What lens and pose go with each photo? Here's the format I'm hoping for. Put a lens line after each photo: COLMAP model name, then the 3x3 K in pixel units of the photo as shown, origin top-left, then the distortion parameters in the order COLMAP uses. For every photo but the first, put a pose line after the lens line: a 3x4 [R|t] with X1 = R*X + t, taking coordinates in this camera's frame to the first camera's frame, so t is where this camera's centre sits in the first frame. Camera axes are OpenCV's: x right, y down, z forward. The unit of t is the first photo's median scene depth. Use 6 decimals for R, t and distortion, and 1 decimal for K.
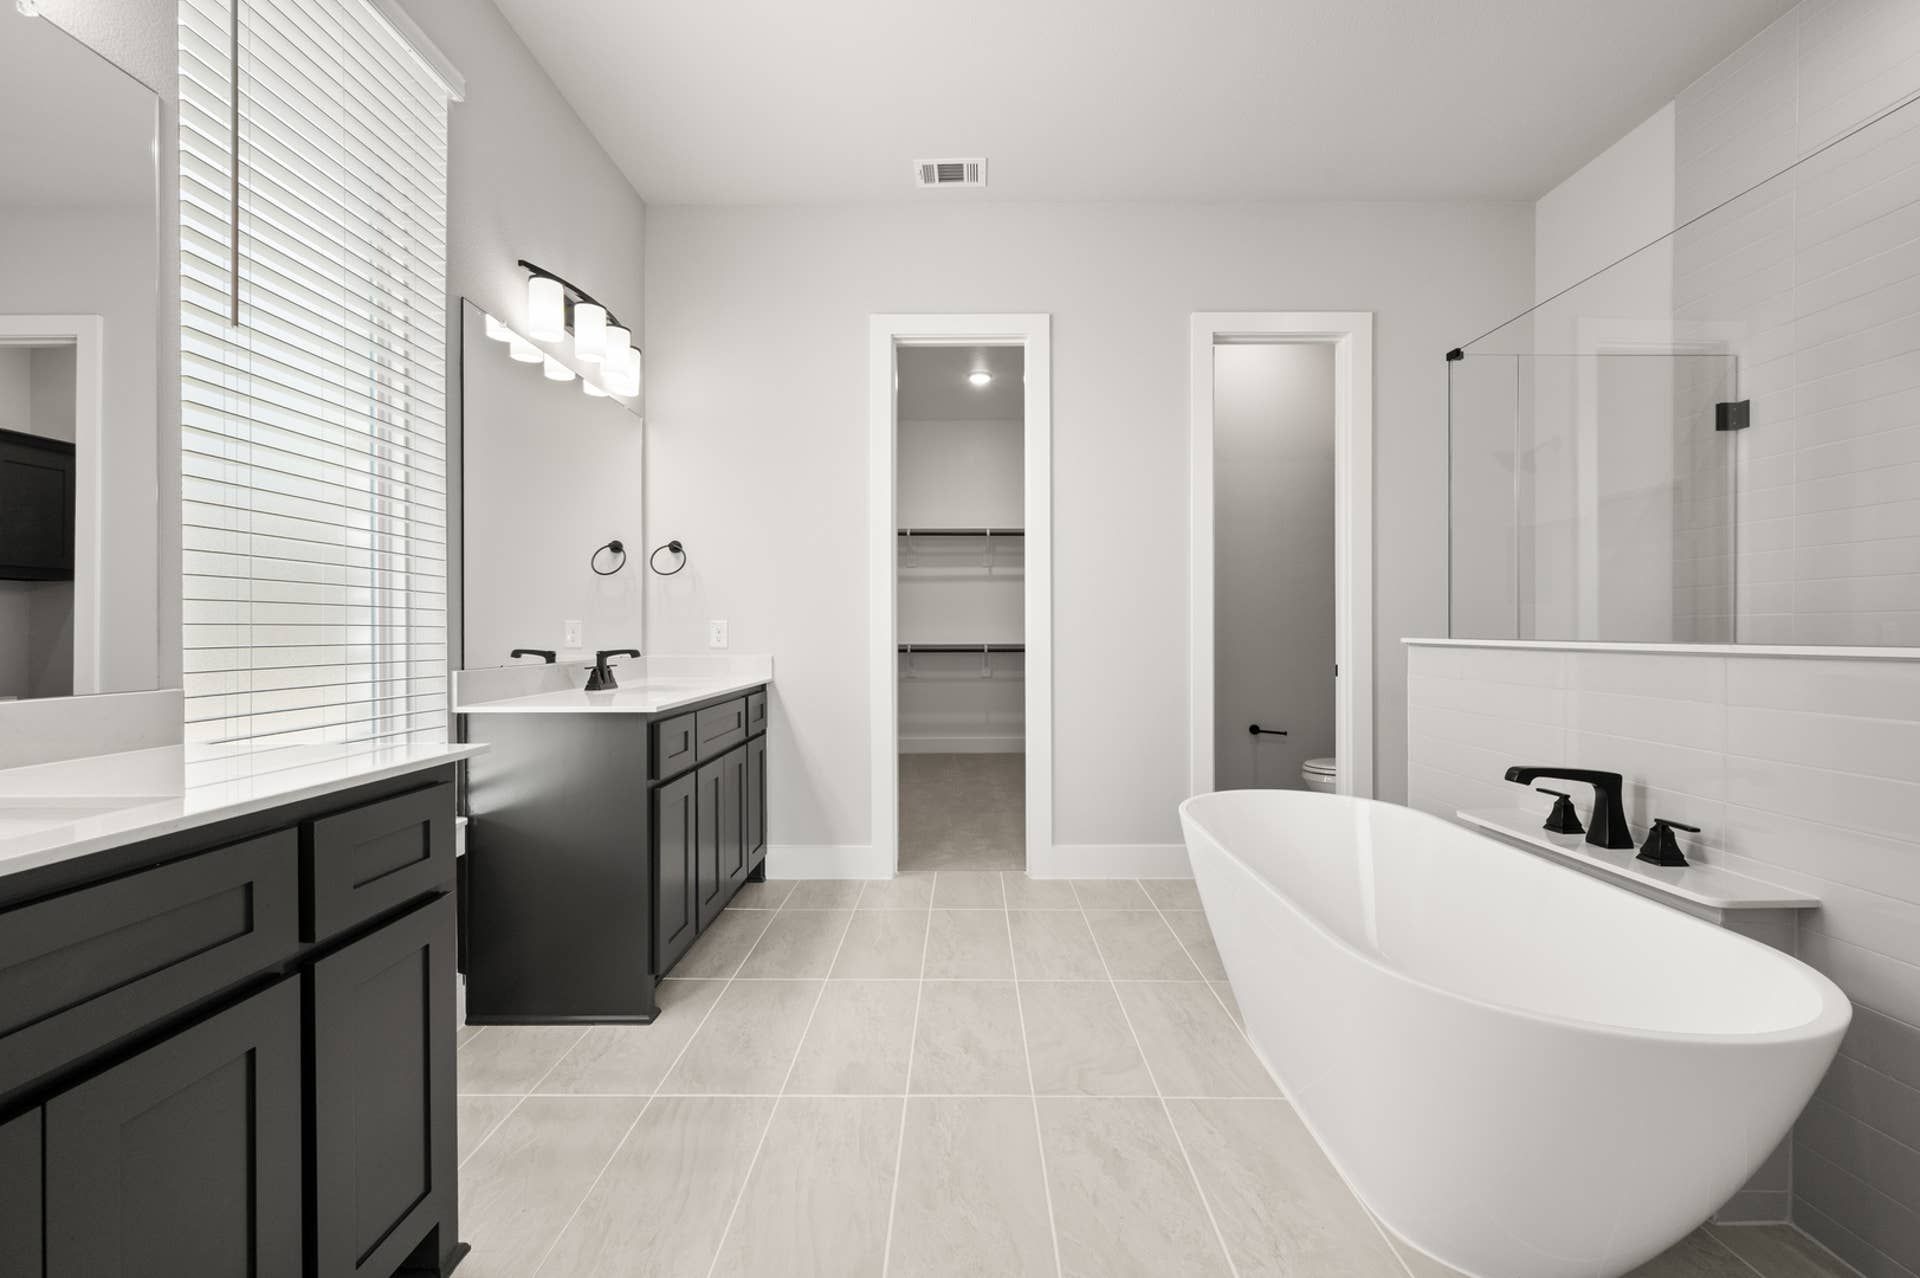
lens RADIAL K [[753.7, 0, 959.3], [0, 753.7, 634.5], [0, 0, 1]] dist [-0.001336, -0.000018]
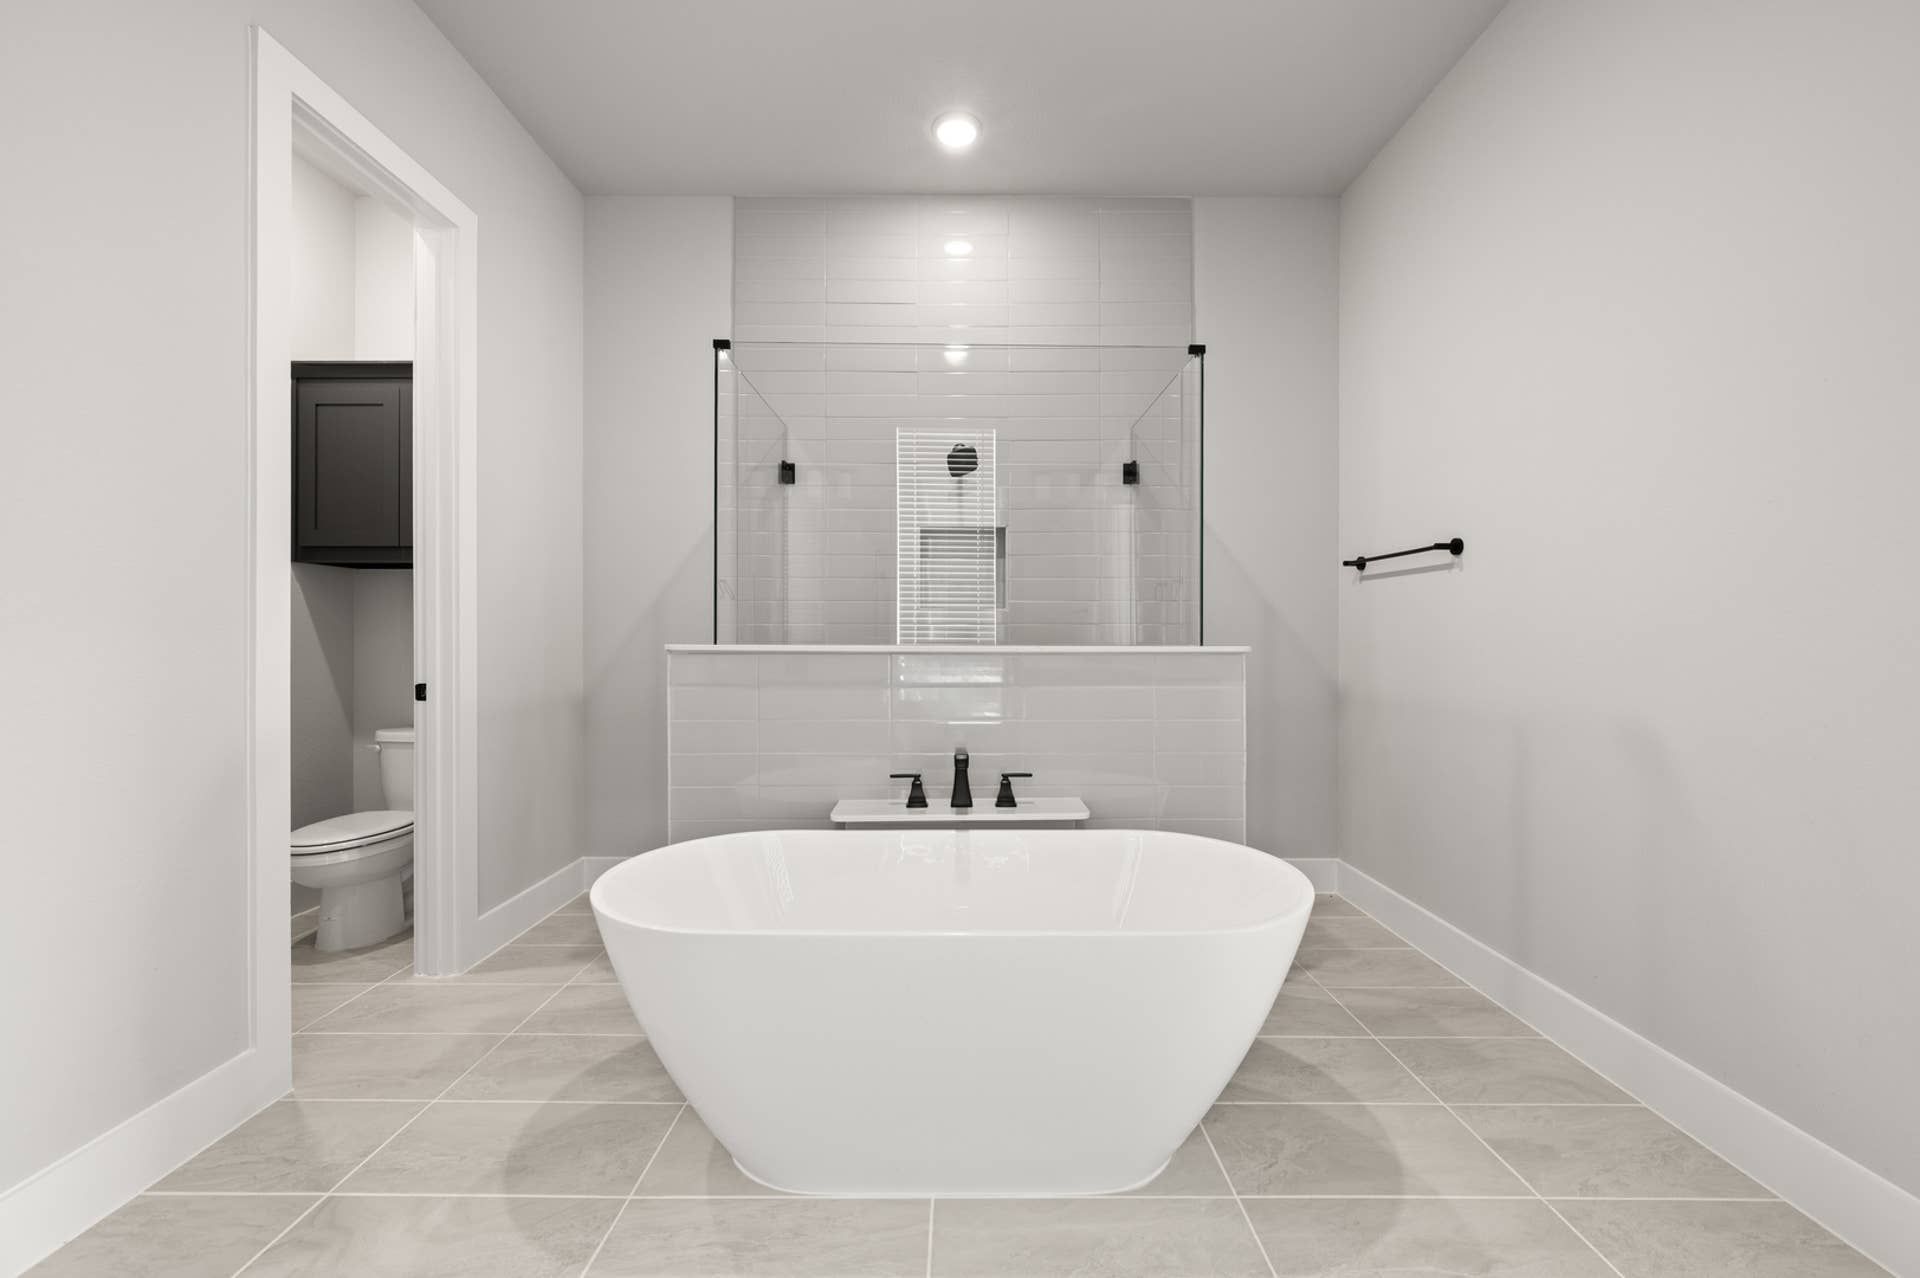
lens RADIAL K [[753.7, 0, 959.3], [0, 753.7, 634.5], [0, 0, 1]] dist [-0.001336, -0.000018]
pose [[-0.005506, 0.001991, 0.999983, -0.350889], [0.001086, 0.999997, -0.001985, -0.006134], [-0.999984, 0.001075, -0.005508, 0.852267]]
